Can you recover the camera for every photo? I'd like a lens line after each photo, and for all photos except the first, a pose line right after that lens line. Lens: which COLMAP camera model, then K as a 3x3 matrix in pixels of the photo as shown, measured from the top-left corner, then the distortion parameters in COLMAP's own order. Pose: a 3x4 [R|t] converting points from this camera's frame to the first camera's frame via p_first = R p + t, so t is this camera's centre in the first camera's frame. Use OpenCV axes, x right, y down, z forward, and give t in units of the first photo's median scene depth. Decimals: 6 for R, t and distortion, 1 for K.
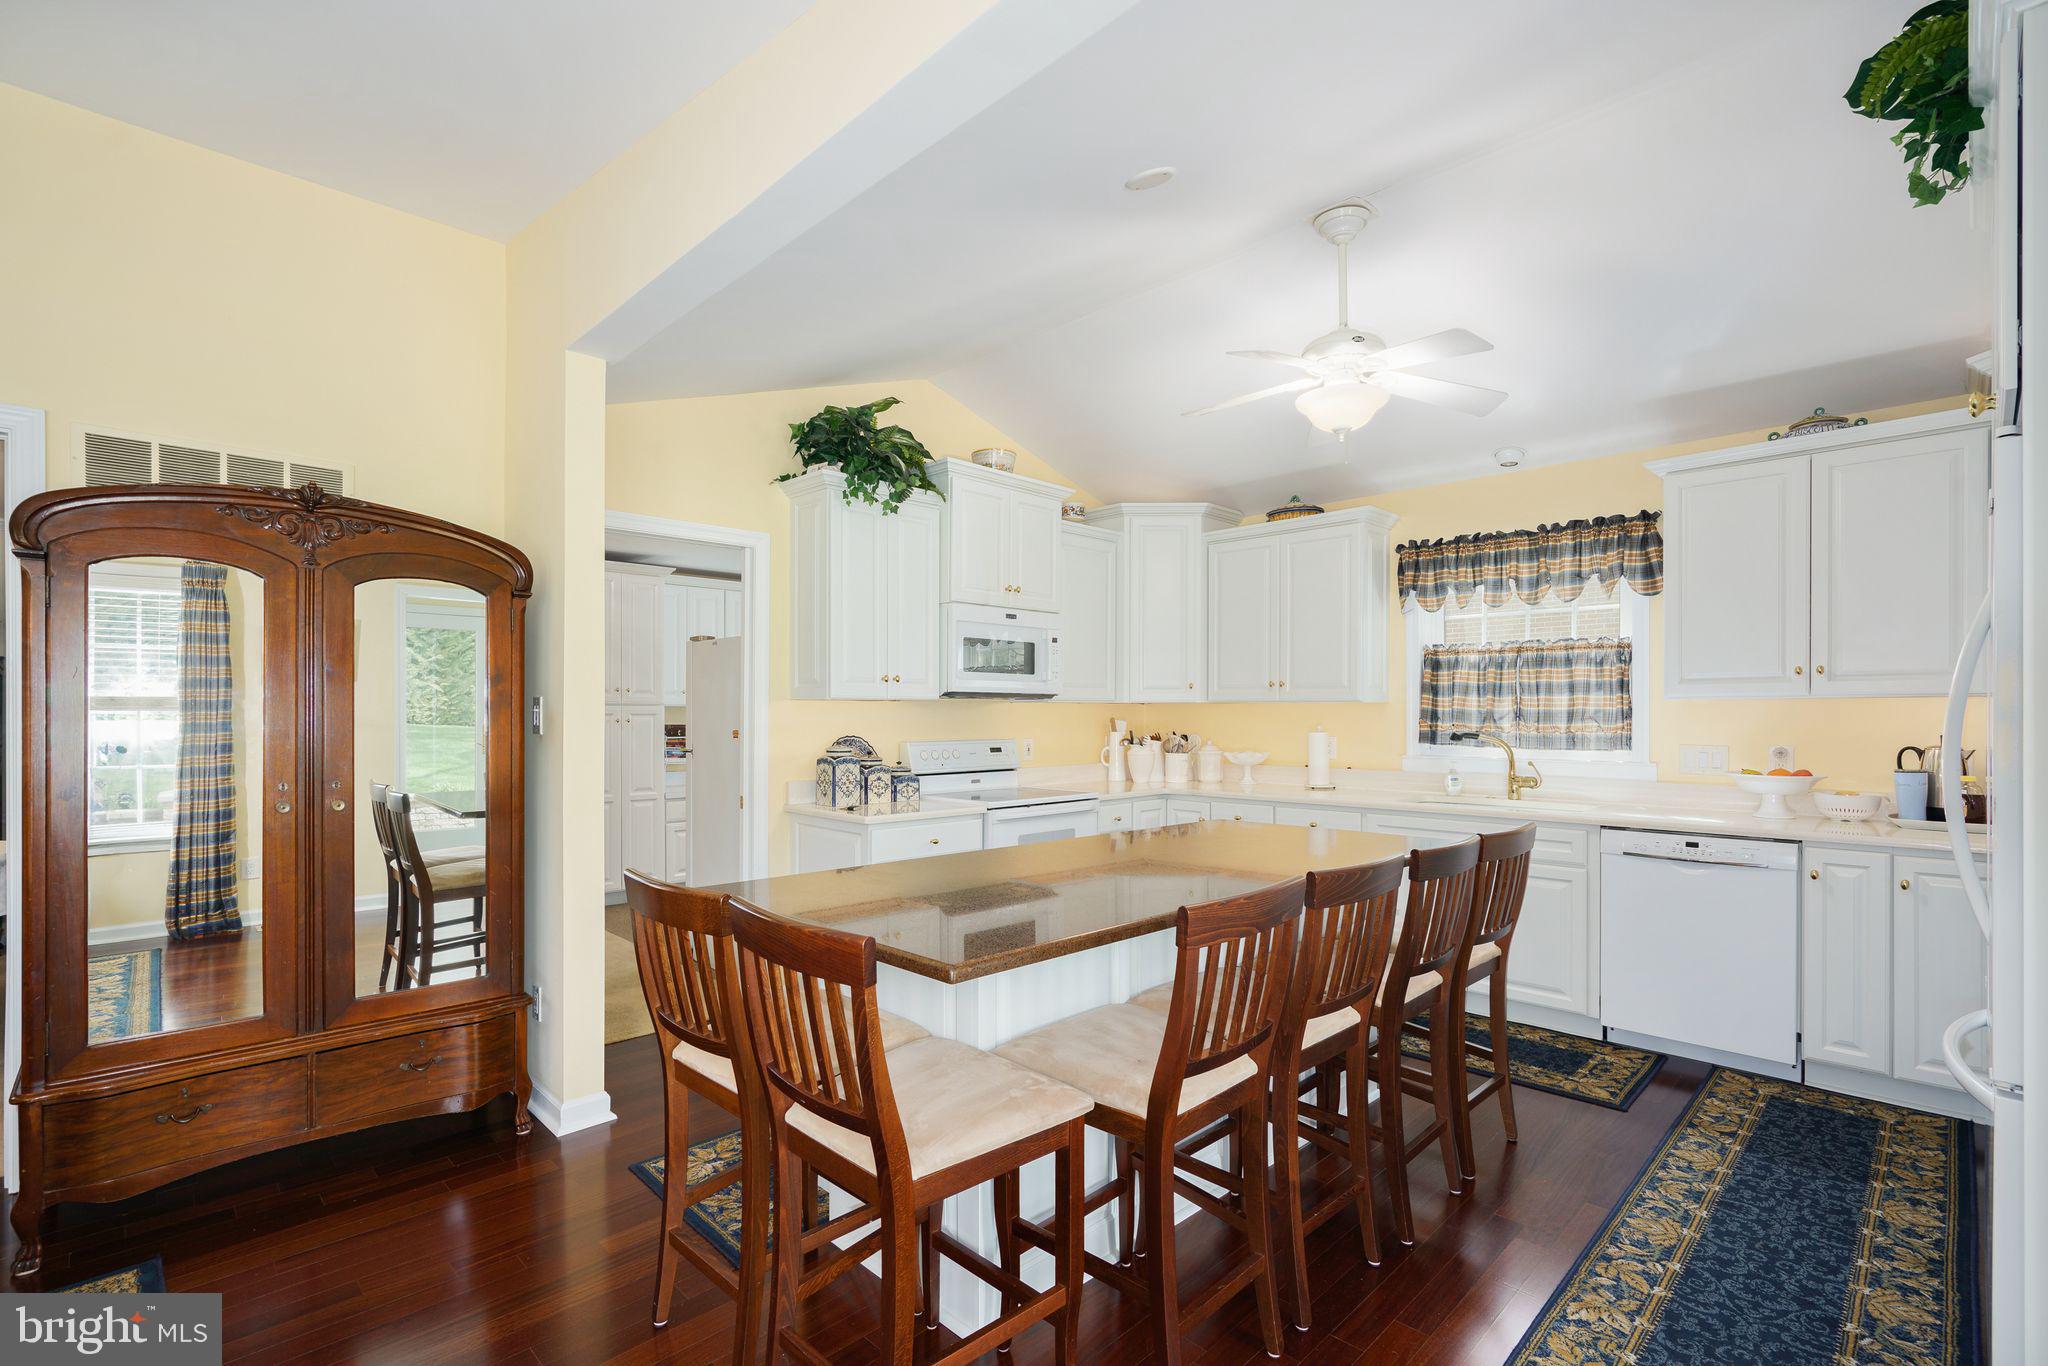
lens RADIAL K [[929.5, 0, 1036.1], [0, 929.5, 713.1], [0, 0, 1]] dist [-0.004676, 0.002913]
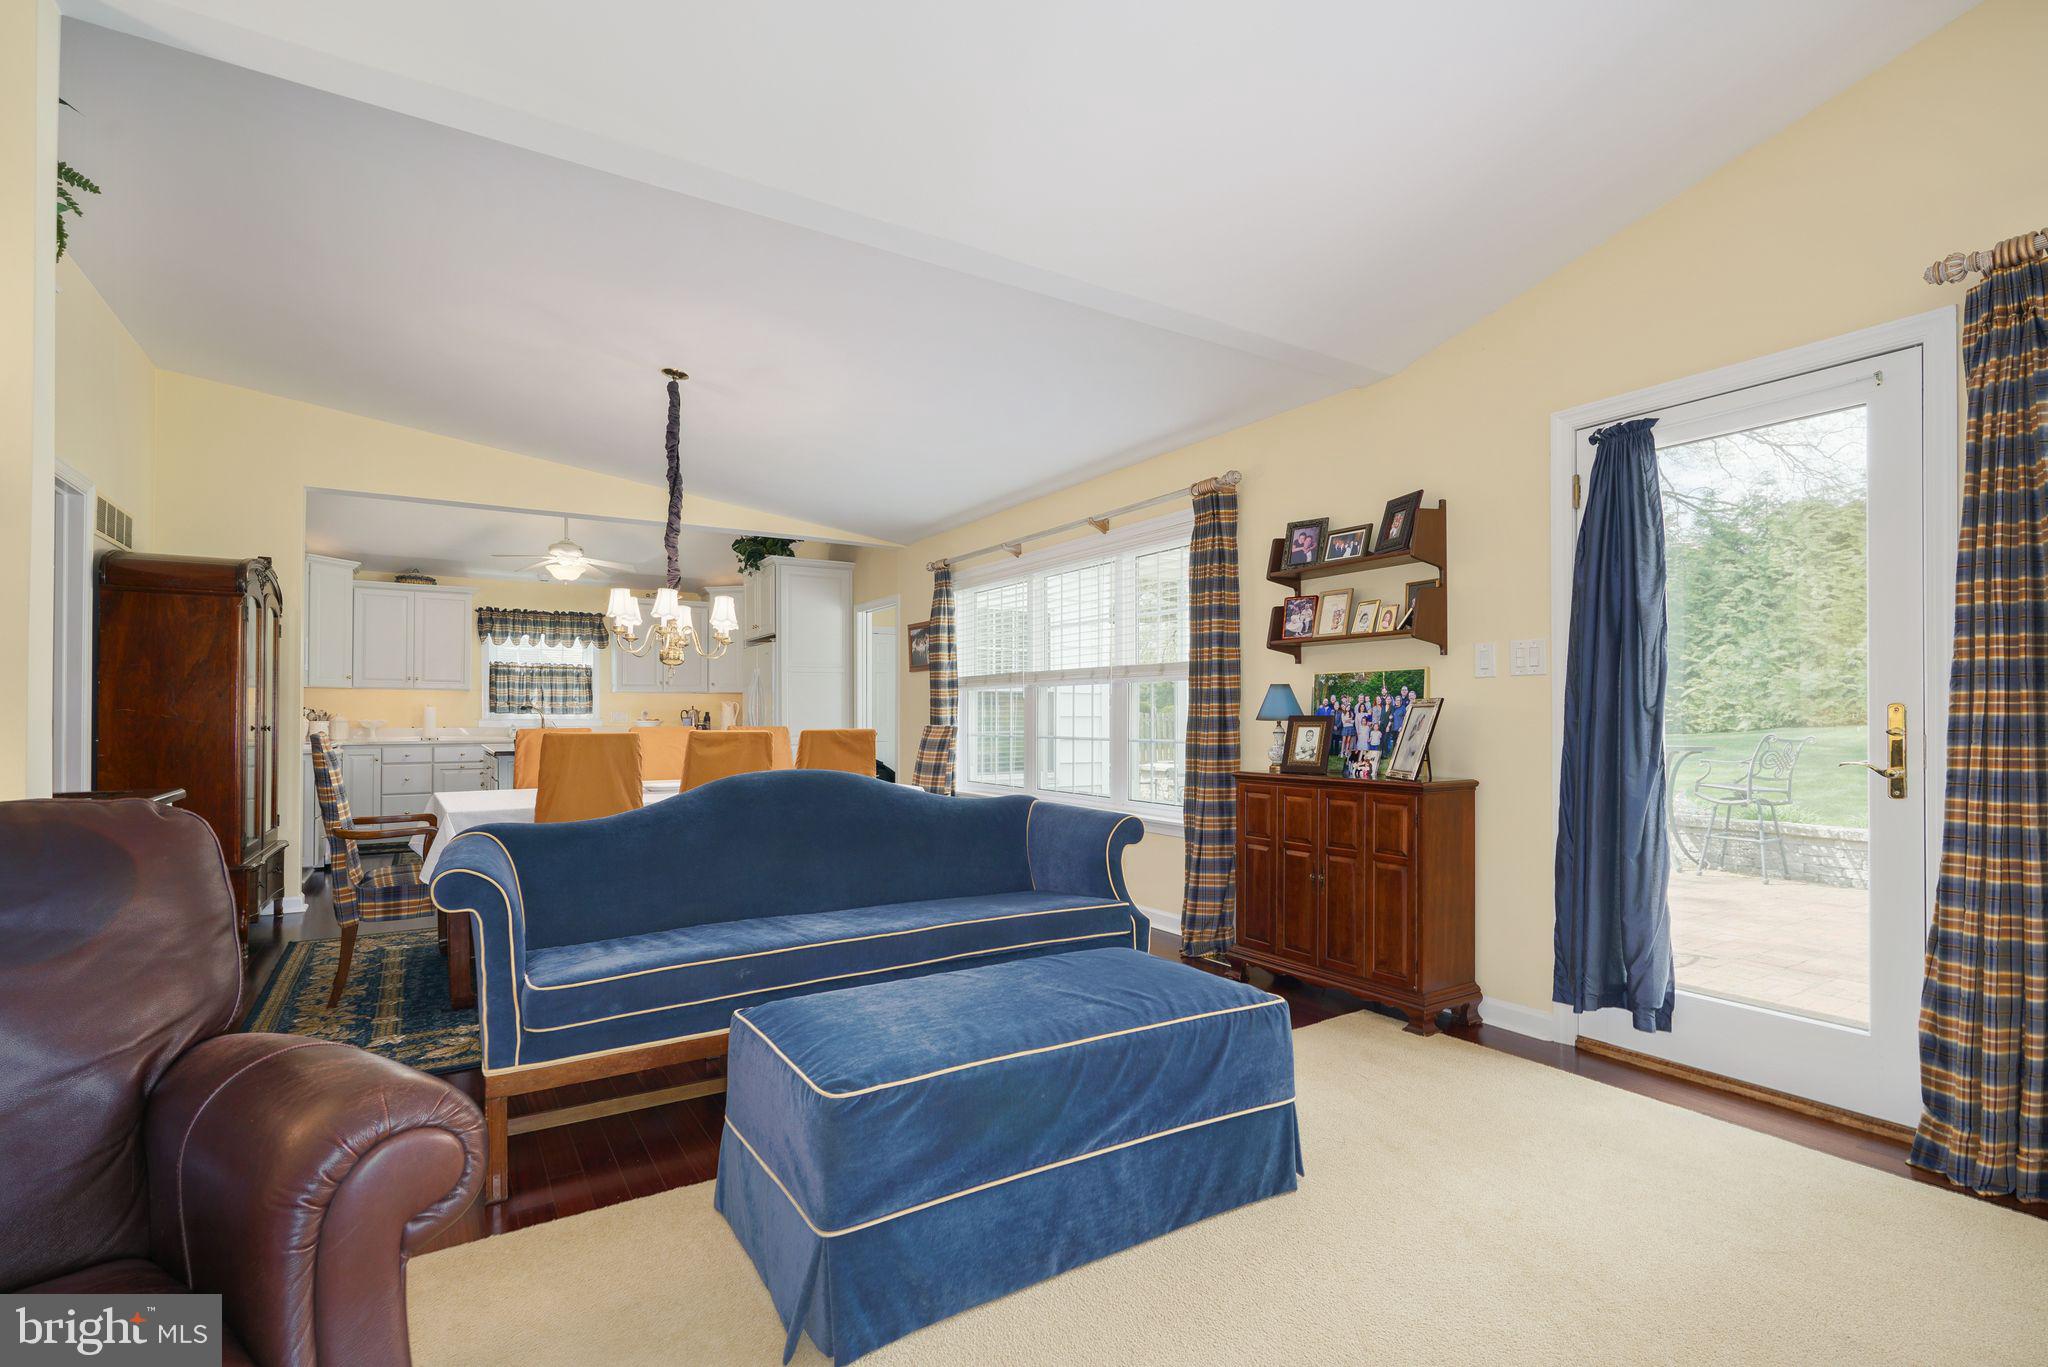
lens RADIAL K [[929.5, 0, 1022.8], [0, 929.5, 703.3], [0, 0, 1]] dist [-0.004676, 0.002913]
pose [[0.224235, 0.015170, 0.974417, -1.336532], [0.002118, 0.999869, -0.016053, 0.051738], [-0.974533, 0.005664, 0.224173, -0.560749]]
